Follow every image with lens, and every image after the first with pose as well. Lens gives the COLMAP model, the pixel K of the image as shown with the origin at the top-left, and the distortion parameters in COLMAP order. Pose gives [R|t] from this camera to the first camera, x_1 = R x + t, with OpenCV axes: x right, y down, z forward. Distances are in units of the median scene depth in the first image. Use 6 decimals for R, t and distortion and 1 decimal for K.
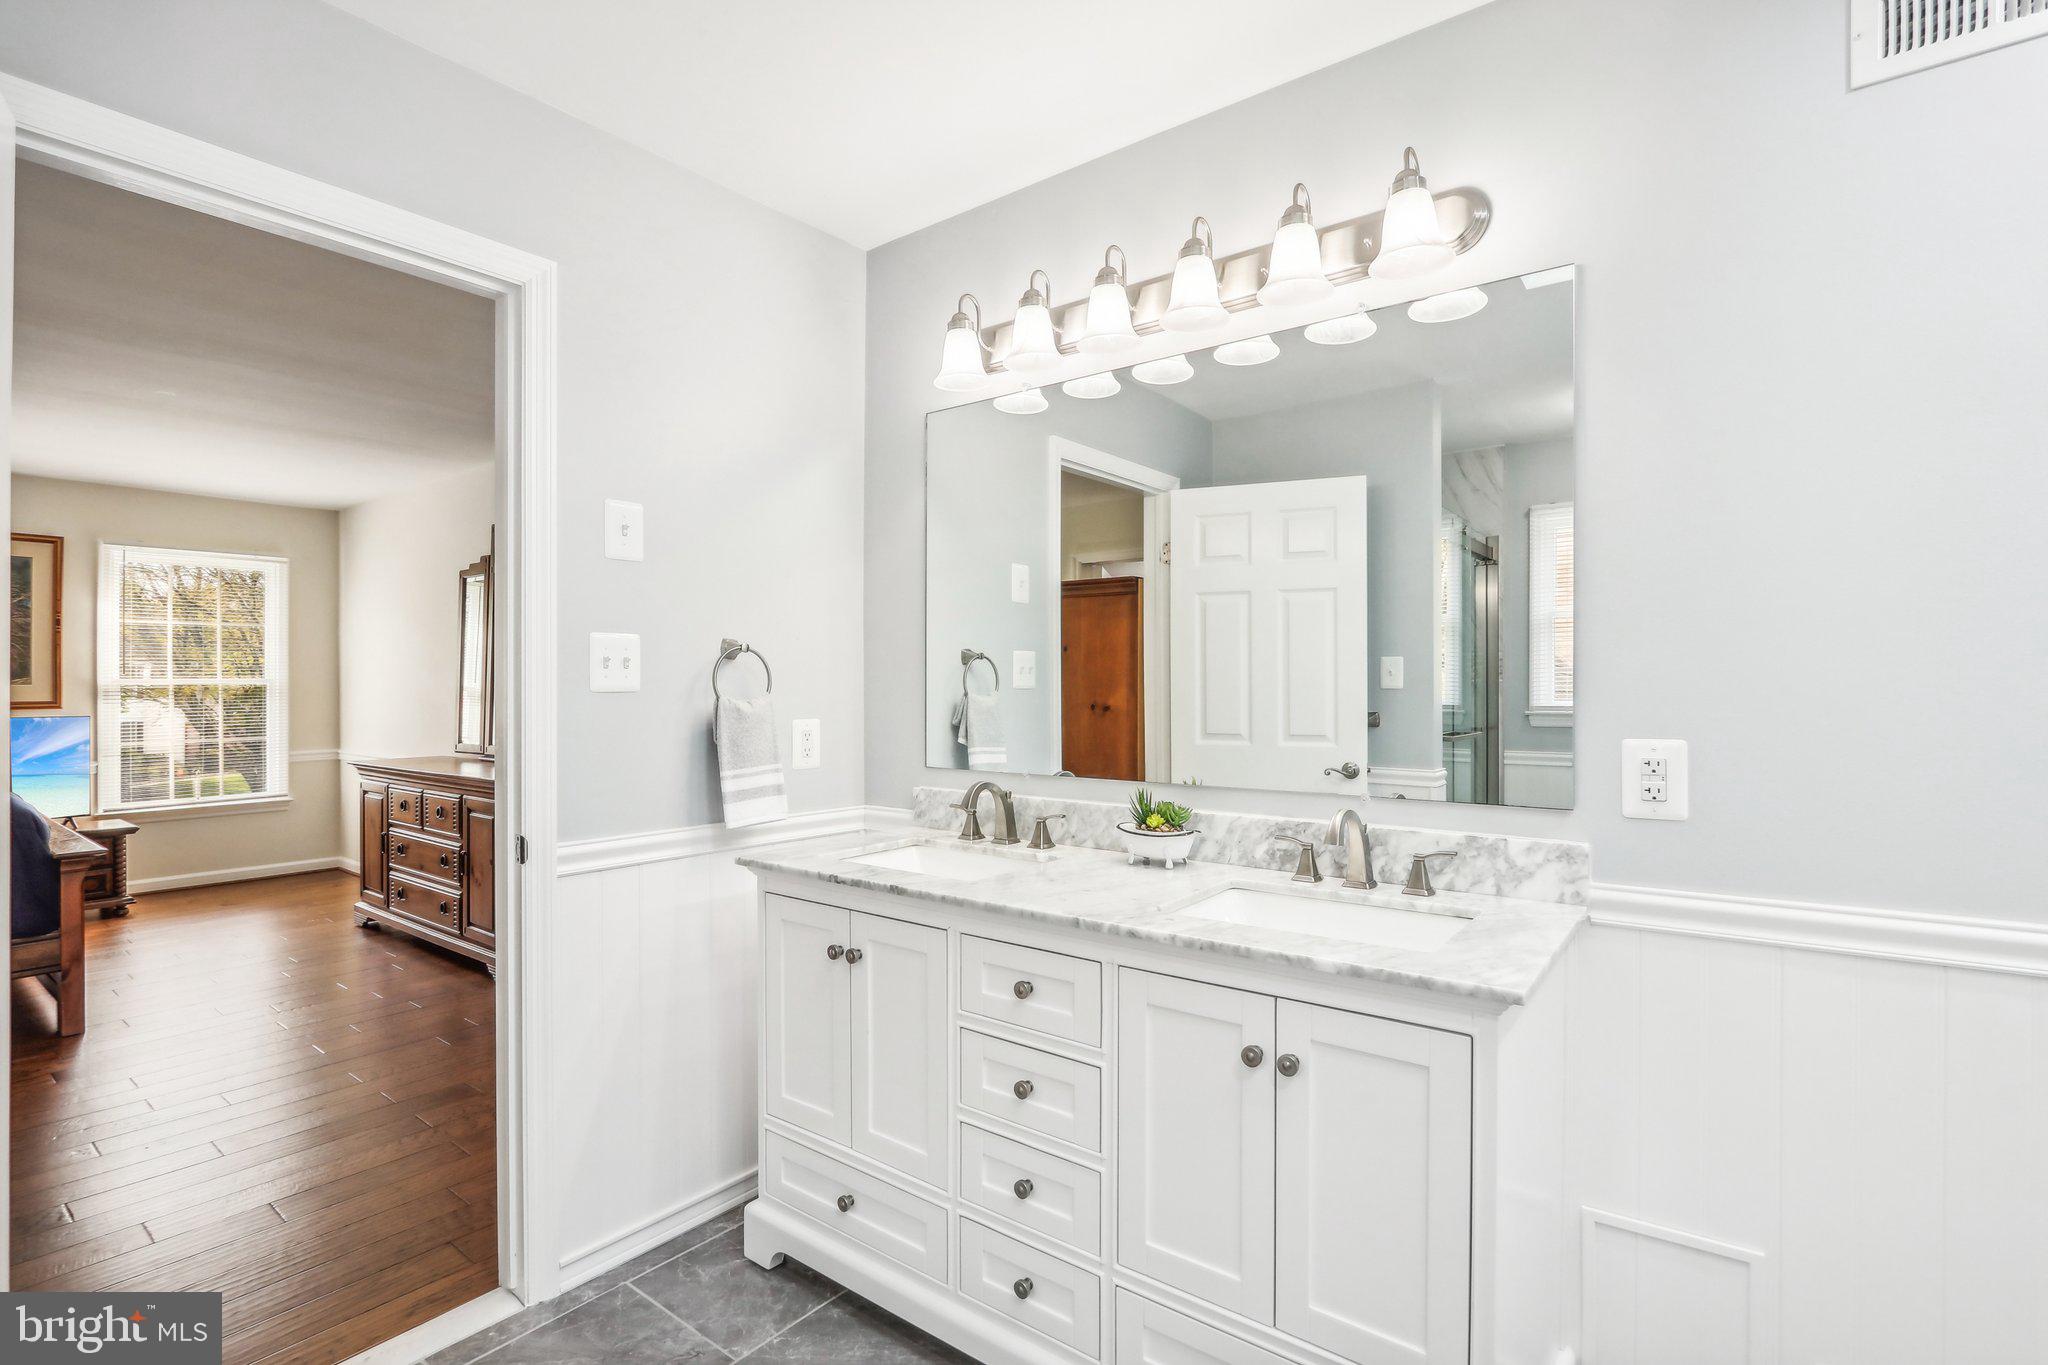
lens RADIAL K [[971.6, 0, 1028.9], [0, 971.6, 671.5], [0, 0, 1]] dist [-0.010275, 0.000165]
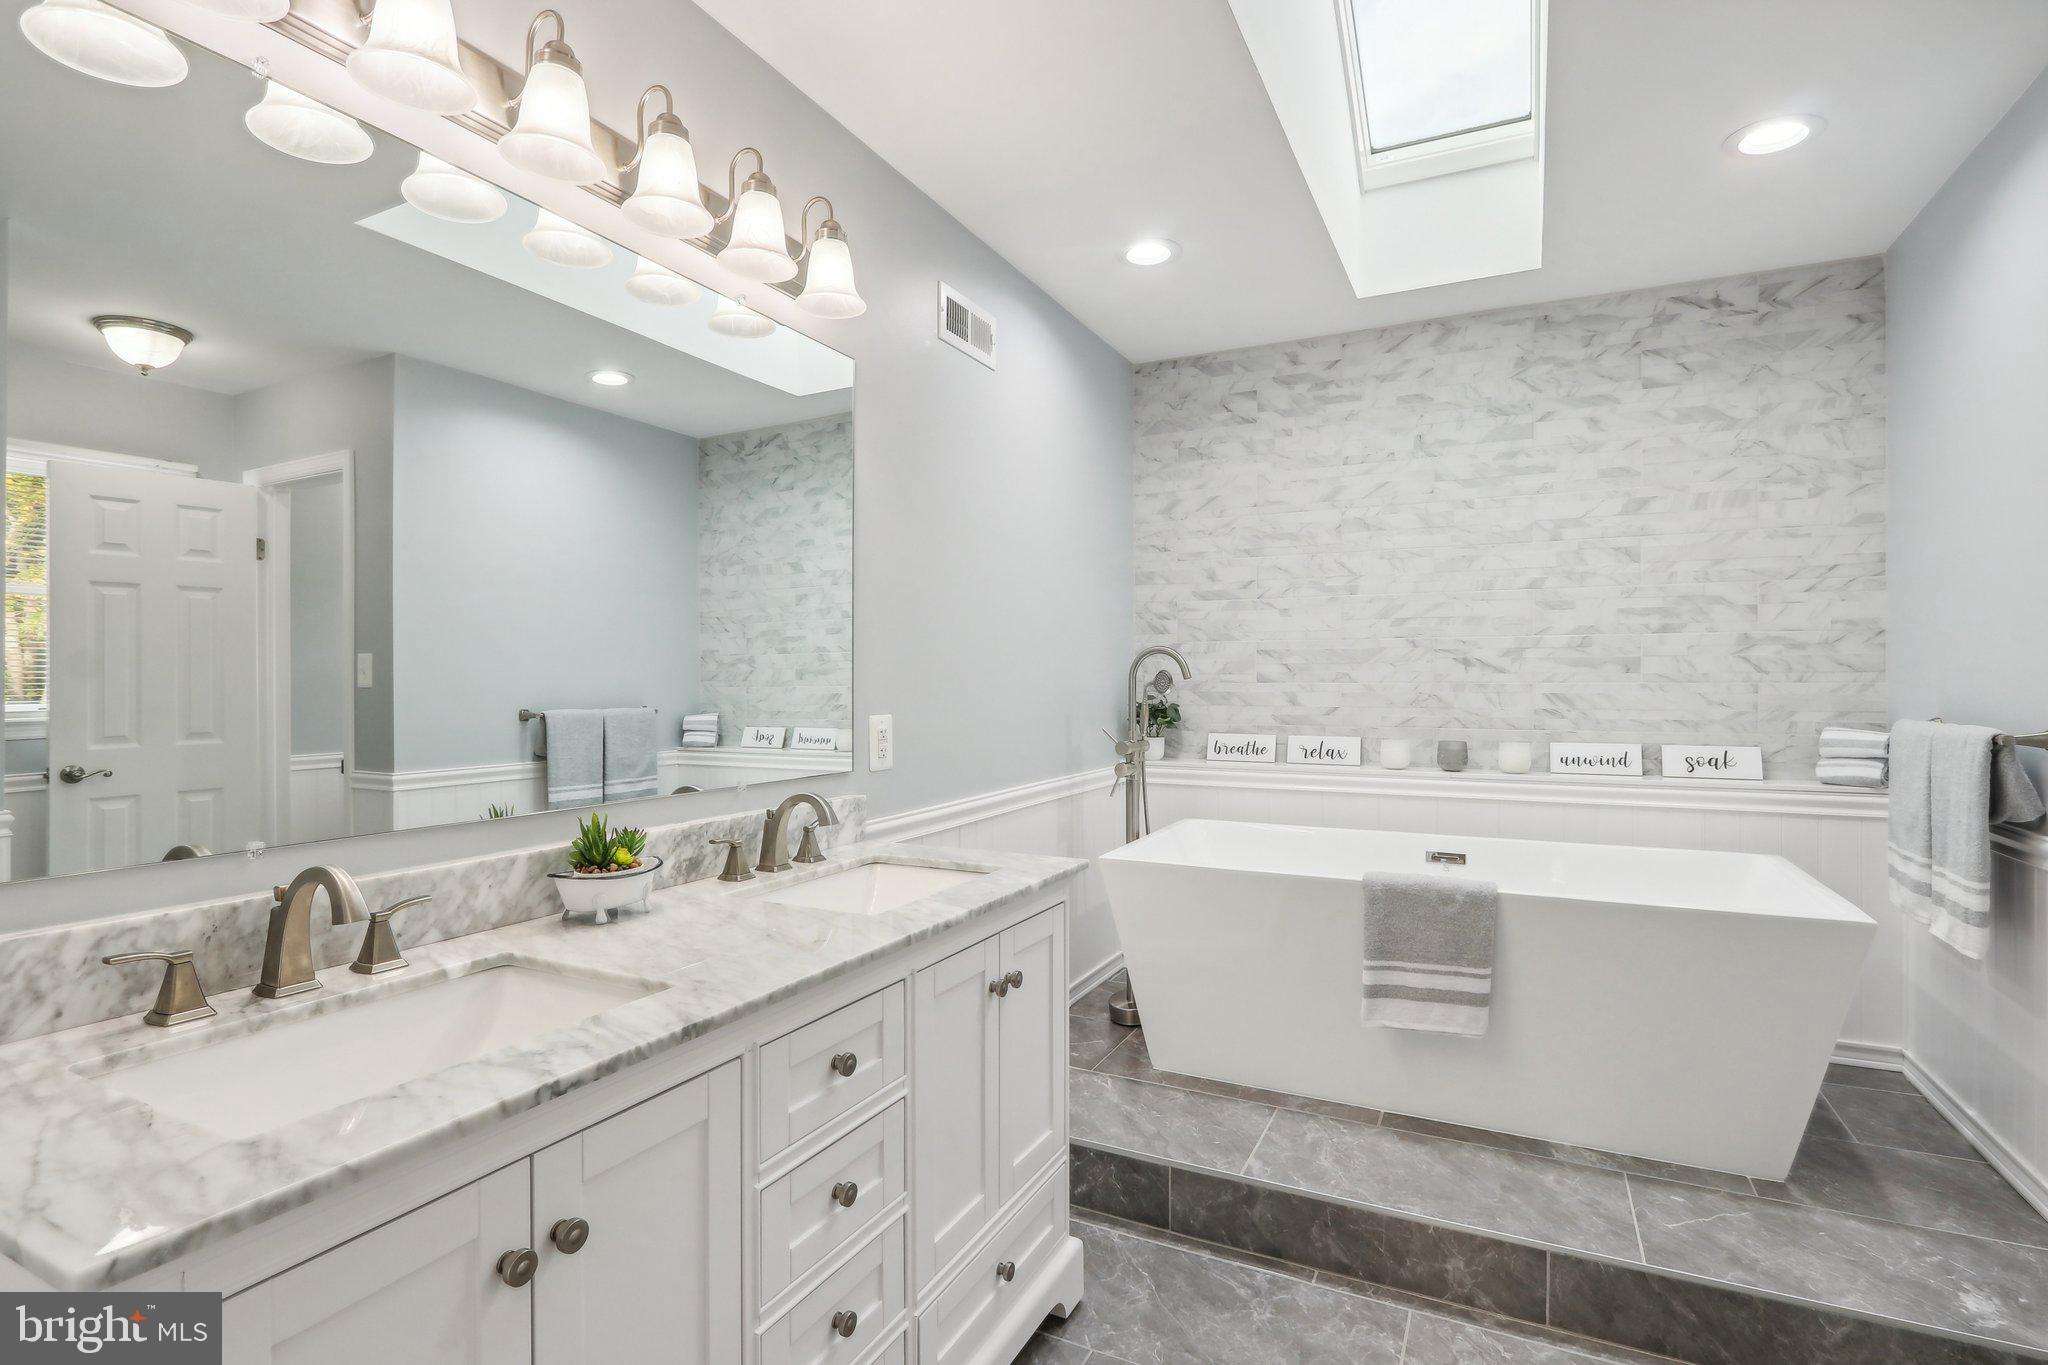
lens RADIAL K [[971.6, 0, 1055.2], [0, 971.6, 676.3], [0, 0, 1]] dist [-0.010275, 0.000165]
pose [[-0.203899, 0.012341, 0.978914, -0.691943], [-0.012501, 0.999806, -0.015208, 0.026083], [-0.978912, -0.015338, -0.203705, 0.870514]]
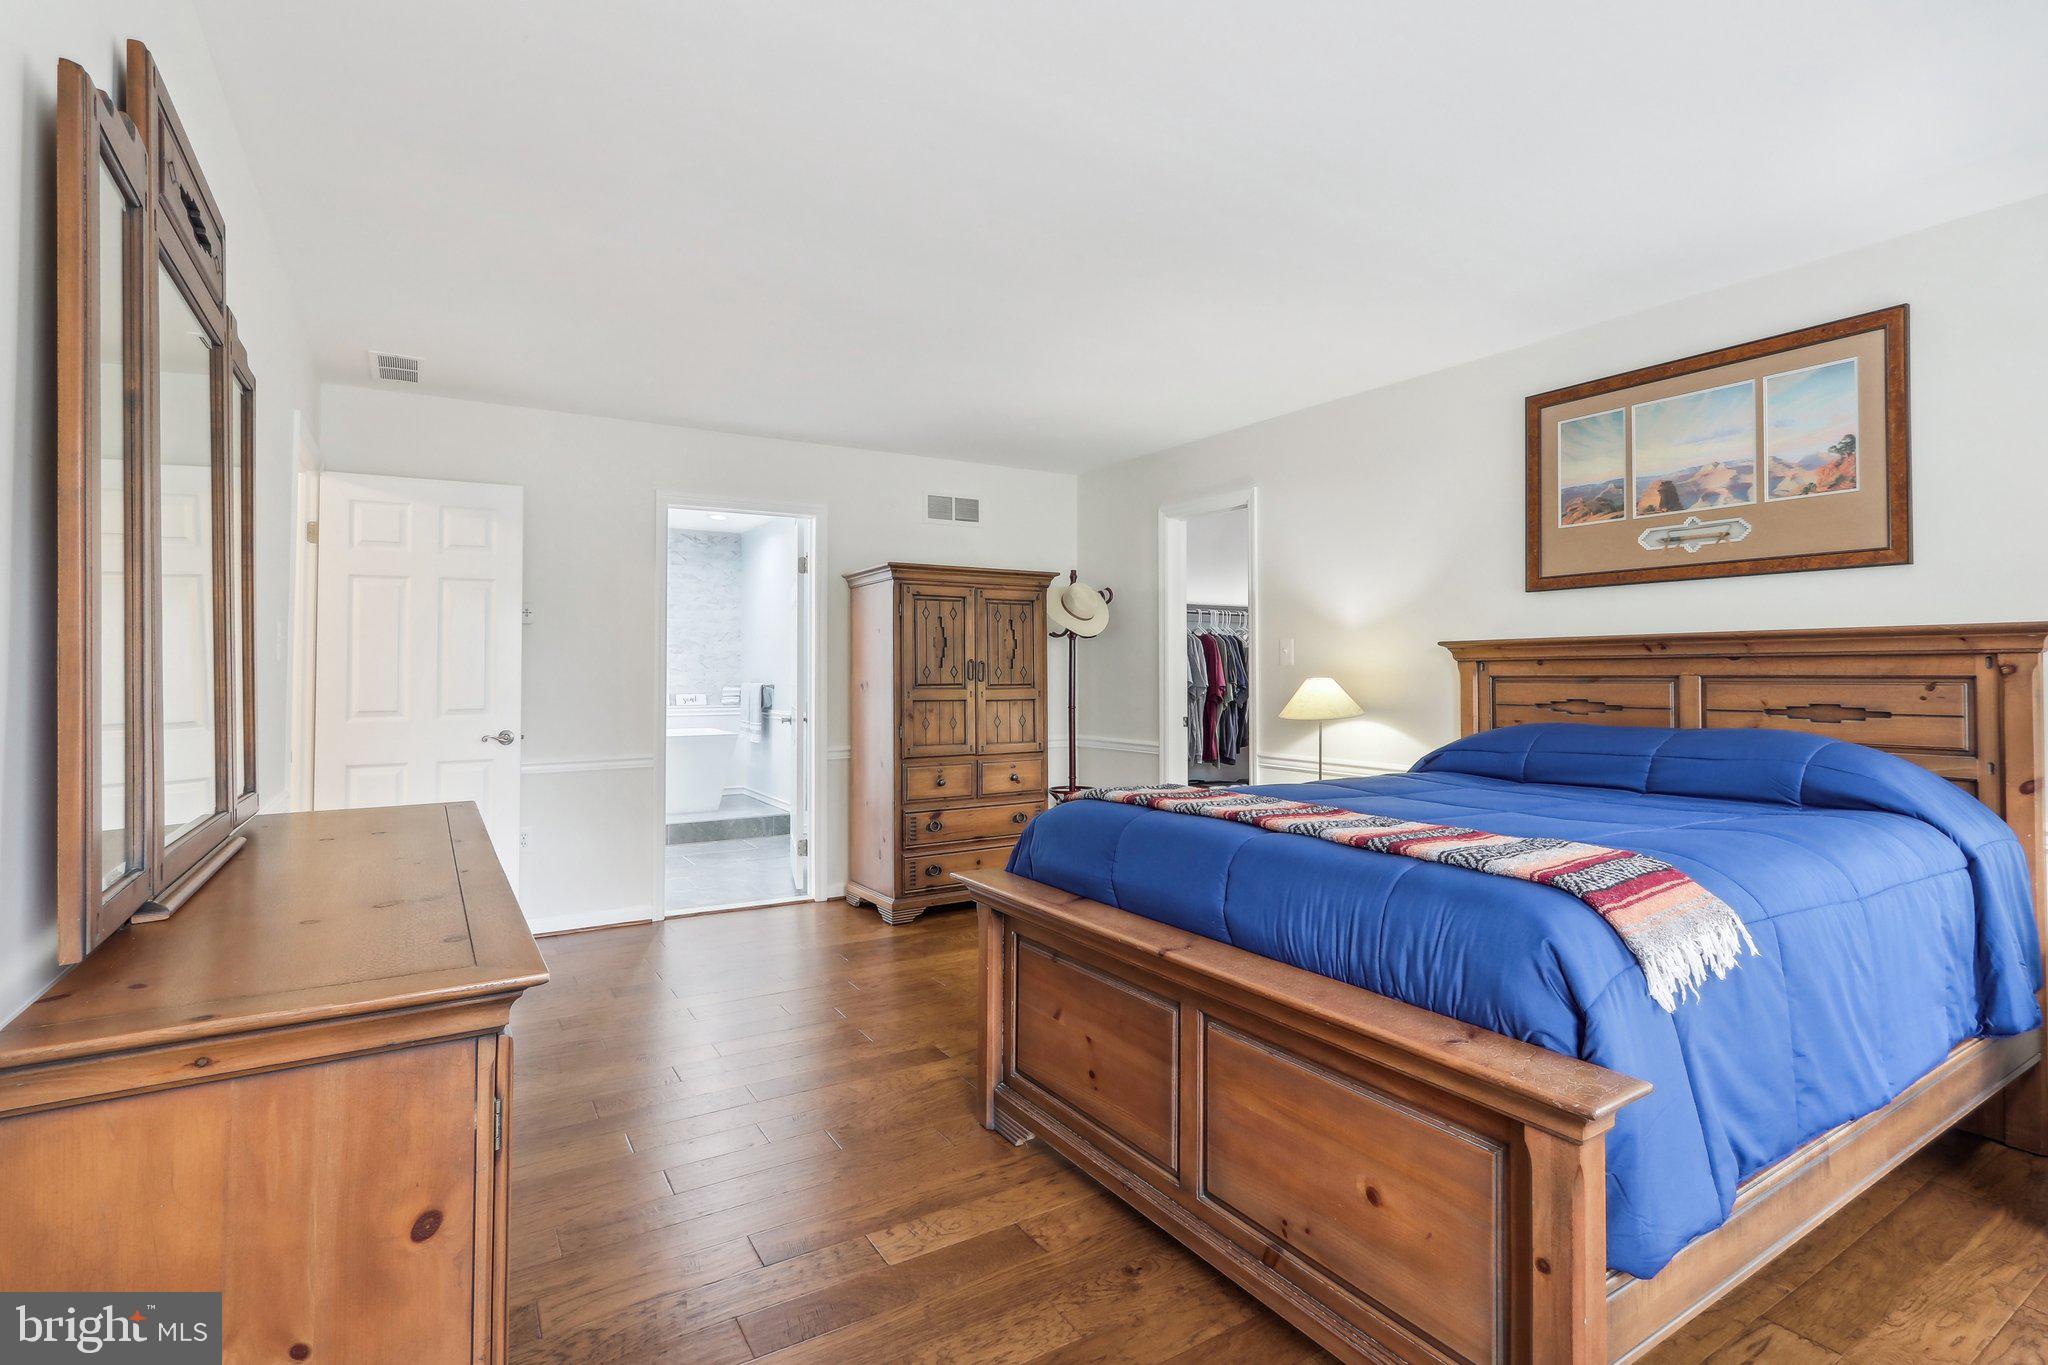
lens RADIAL K [[971.6, 0, 1020.4], [0, 971.6, 675.0], [0, 0, 1]] dist [-0.010275, 0.000165]
pose [[-0.934307, -0.003882, 0.356447, -2.042580], [-0.010605, 0.999801, -0.016907, 0.064898], [-0.356310, -0.019577, -0.934163, 2.682489]]
